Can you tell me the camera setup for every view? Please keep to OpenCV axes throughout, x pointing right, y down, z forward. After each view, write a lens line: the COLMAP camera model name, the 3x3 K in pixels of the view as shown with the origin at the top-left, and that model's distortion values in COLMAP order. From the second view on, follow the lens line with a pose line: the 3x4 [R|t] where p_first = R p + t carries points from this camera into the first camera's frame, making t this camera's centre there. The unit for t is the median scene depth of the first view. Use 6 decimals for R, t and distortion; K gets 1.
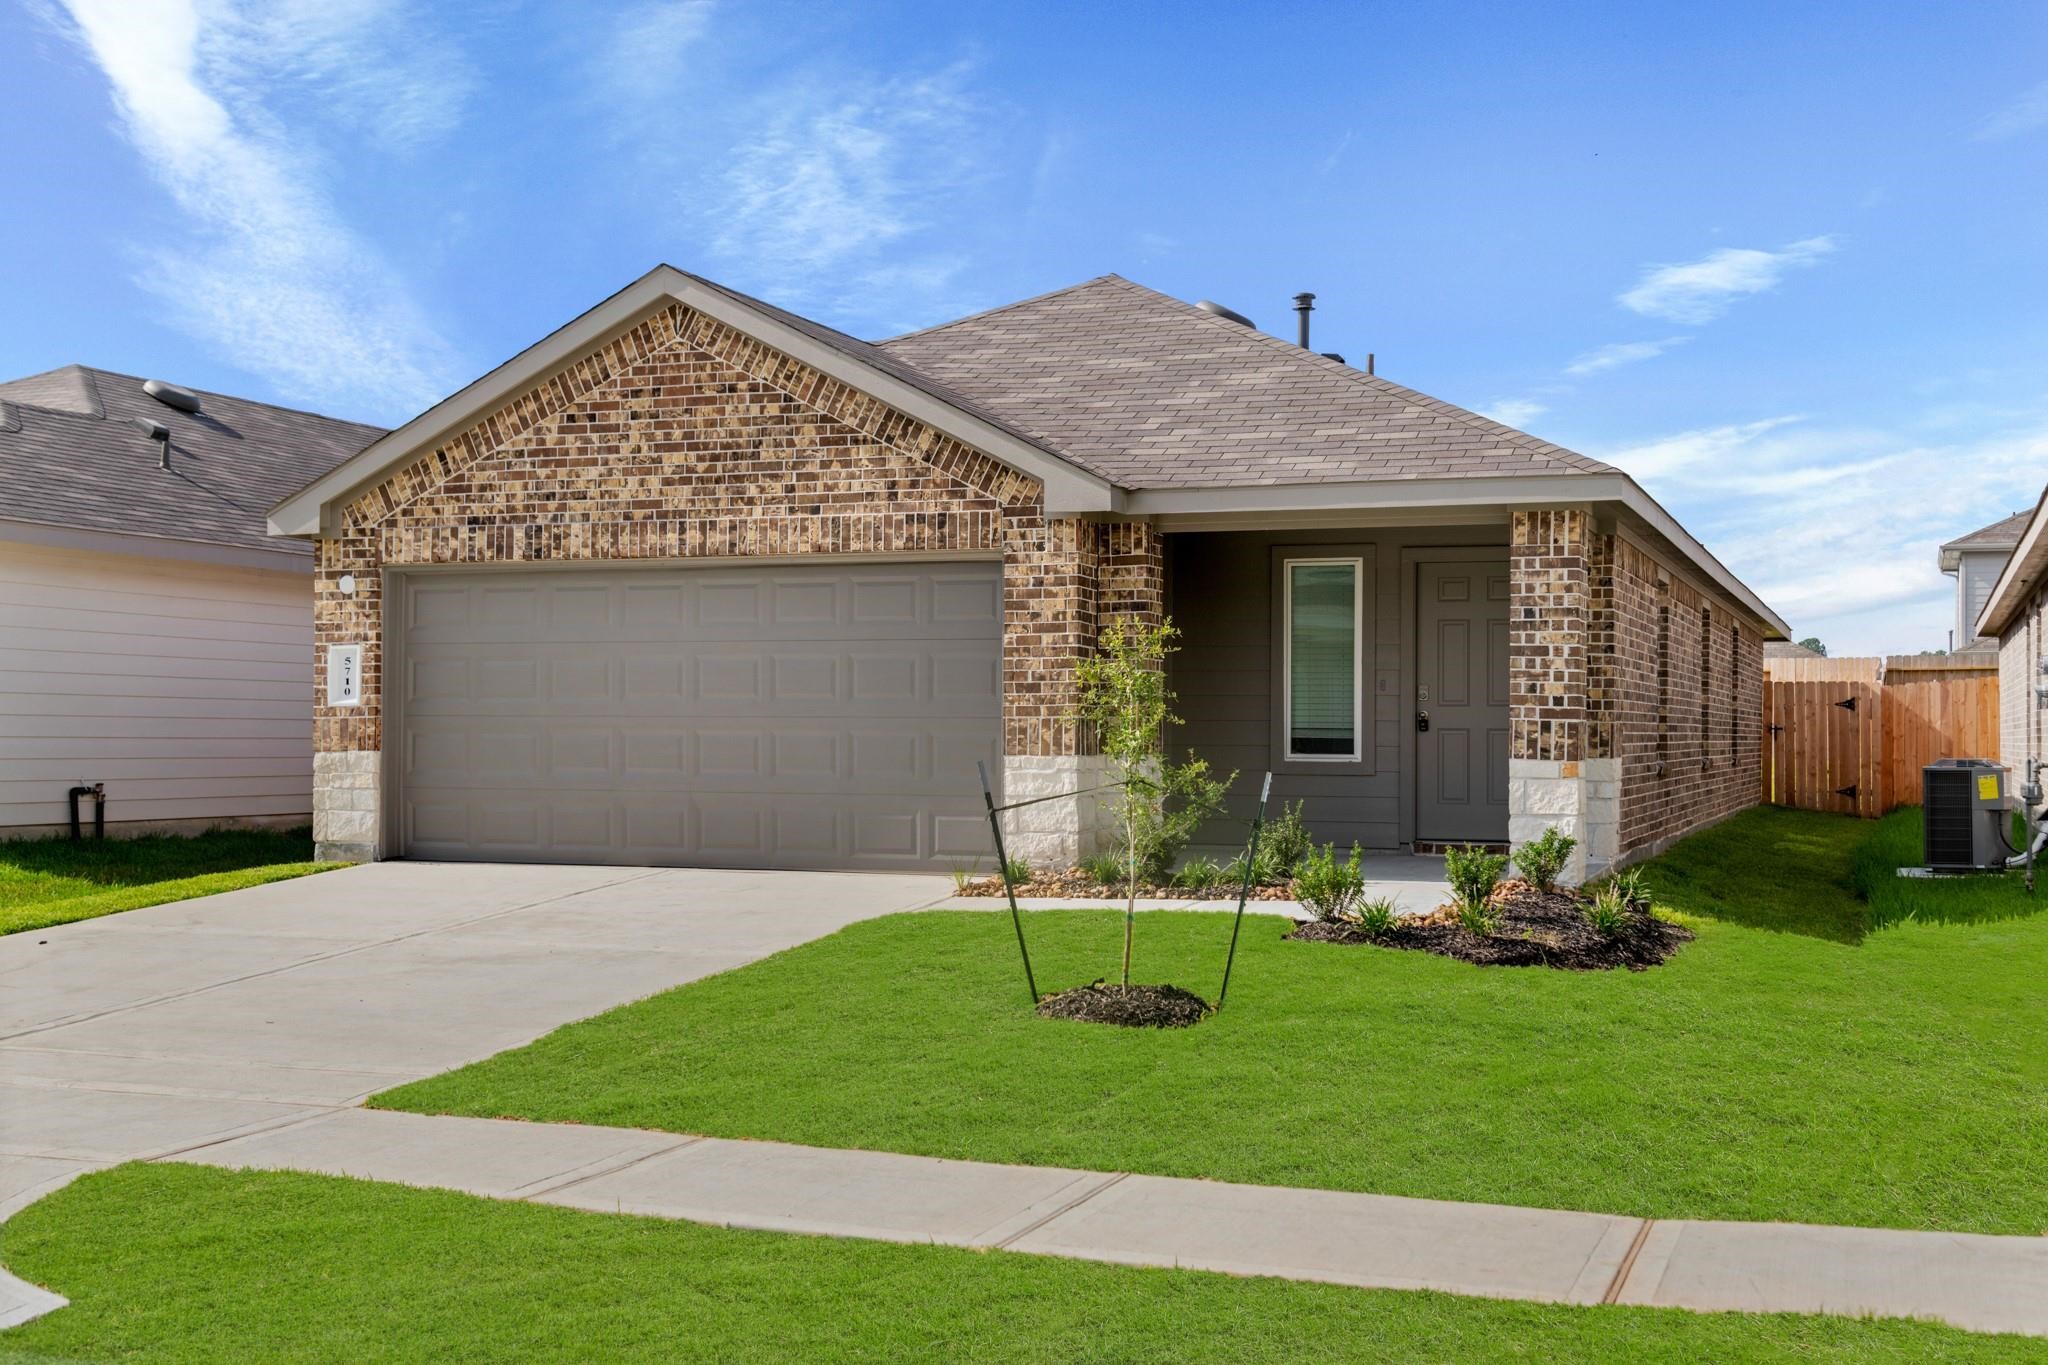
lens RADIAL K [[2381.0, 0, 1018.9], [0, 2381.0, 691.0], [0, 0, 1]] dist [0.028746, 0.000000]
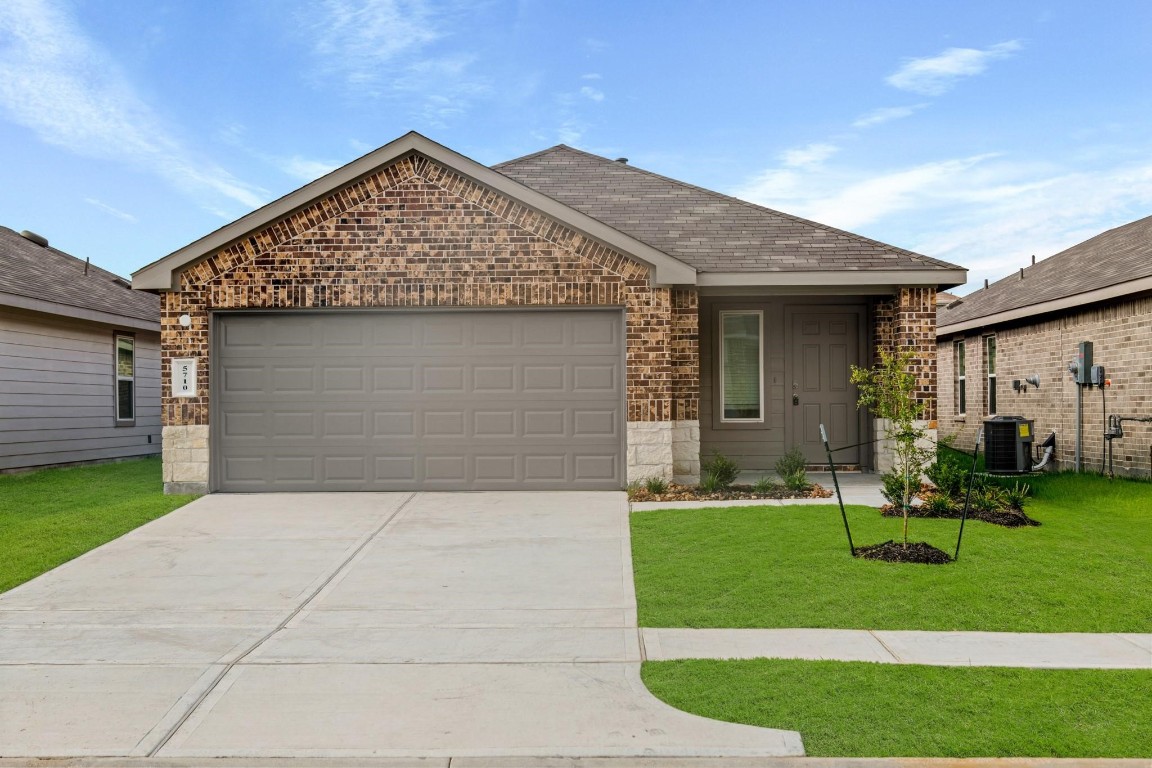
lens RADIAL K [[1416.0, 0, 568.8], [0, 1416.0, 389.1], [0, 0, 1]] dist [0.015321, 0.000000]
pose [[0.946278, -0.007521, 0.323267, -0.373126], [0.005470, 0.999959, 0.007254, -0.004590], [-0.323309, -0.005097, 0.946280, 0.022849]]
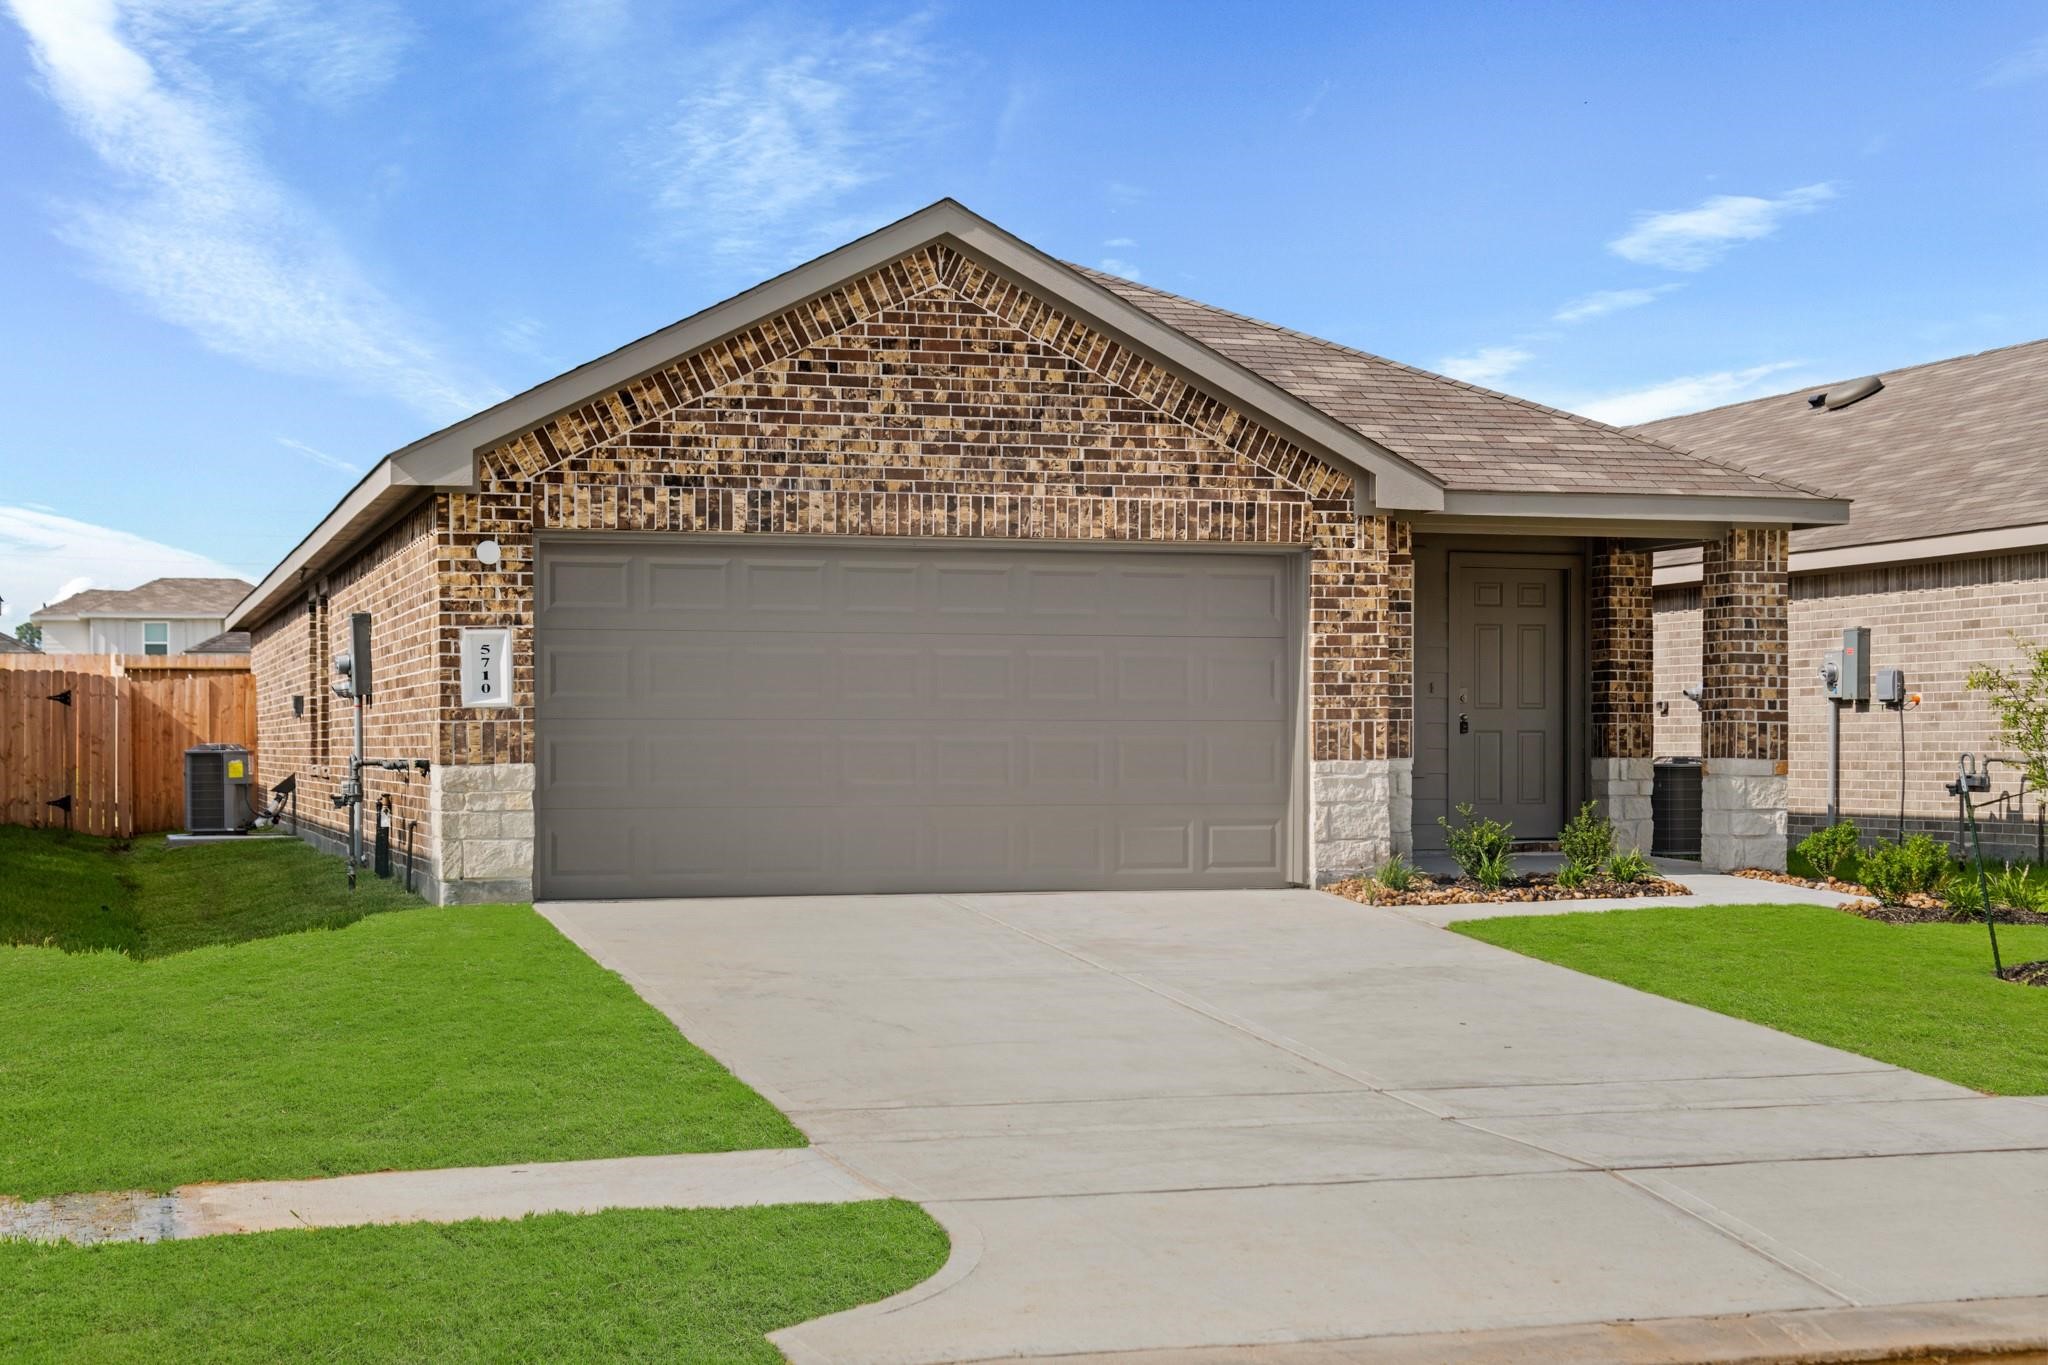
lens RADIAL K [[2922.7, 0, 1004.9], [0, 2922.7, 751.8], [0, 0, 1]] dist [0.027293, 0.000000]
pose [[0.791623, -0.007711, 0.610961, -0.795379], [-0.006188, 0.999768, 0.020636, 0.000176], [-0.610978, -0.020116, 0.791392, 0.142309]]
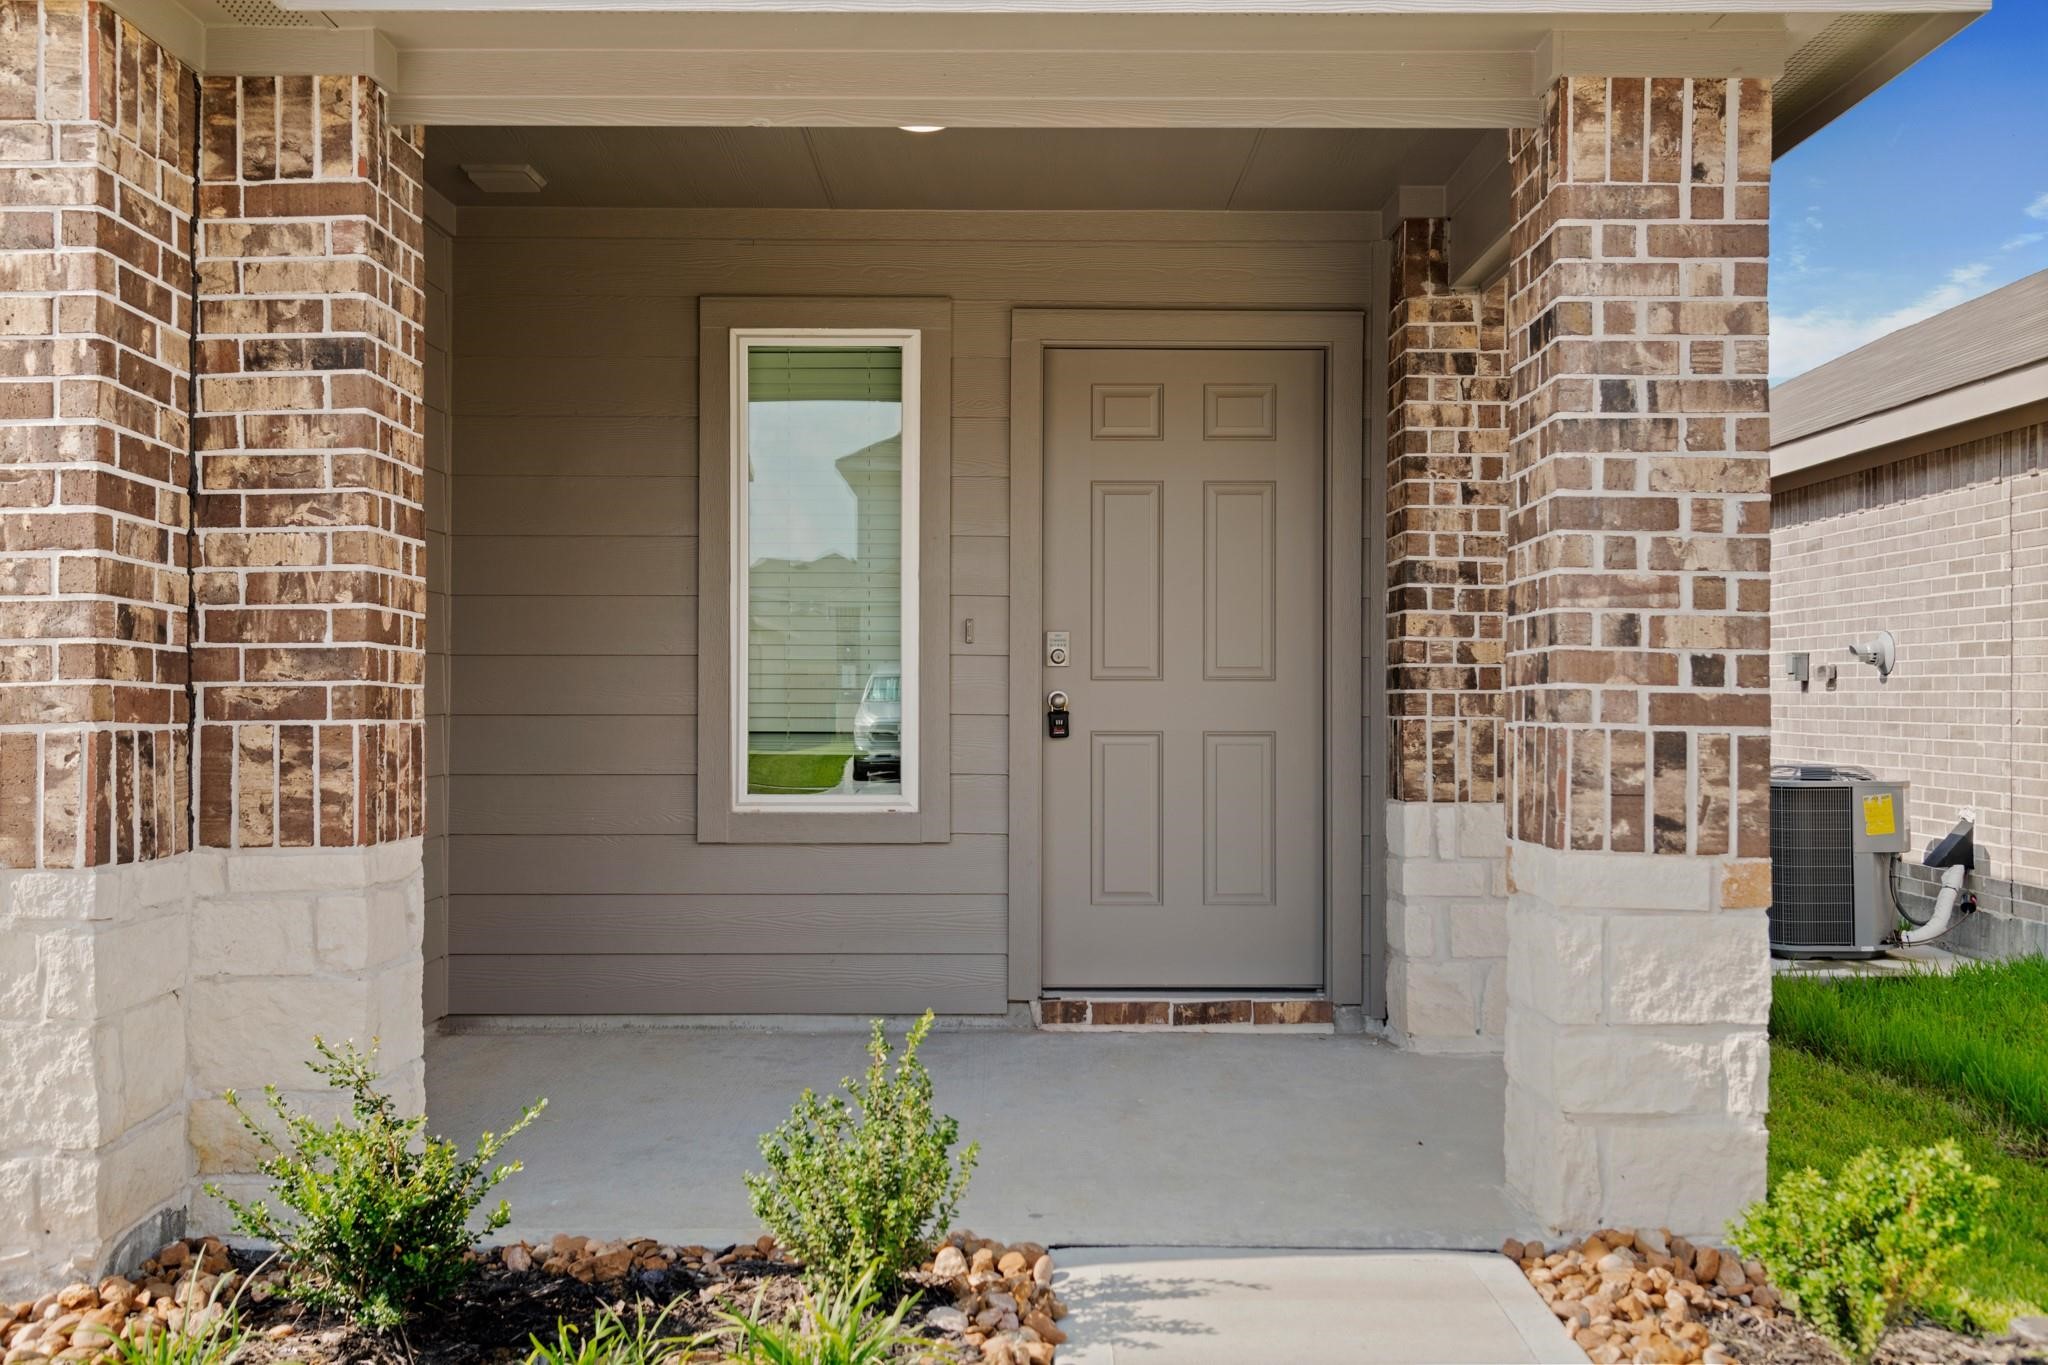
lens RADIAL K [[1909.7, 0, 1010.3], [0, 1909.7, 681.4], [0, 0, 1]] dist [0.027542, 0.000000]
pose [[0.938265, -0.001538, 0.345914, 0.044722], [-0.002446, 0.999936, 0.011082, 0.002807], [-0.345909, -0.011244, 0.938201, 0.723941]]
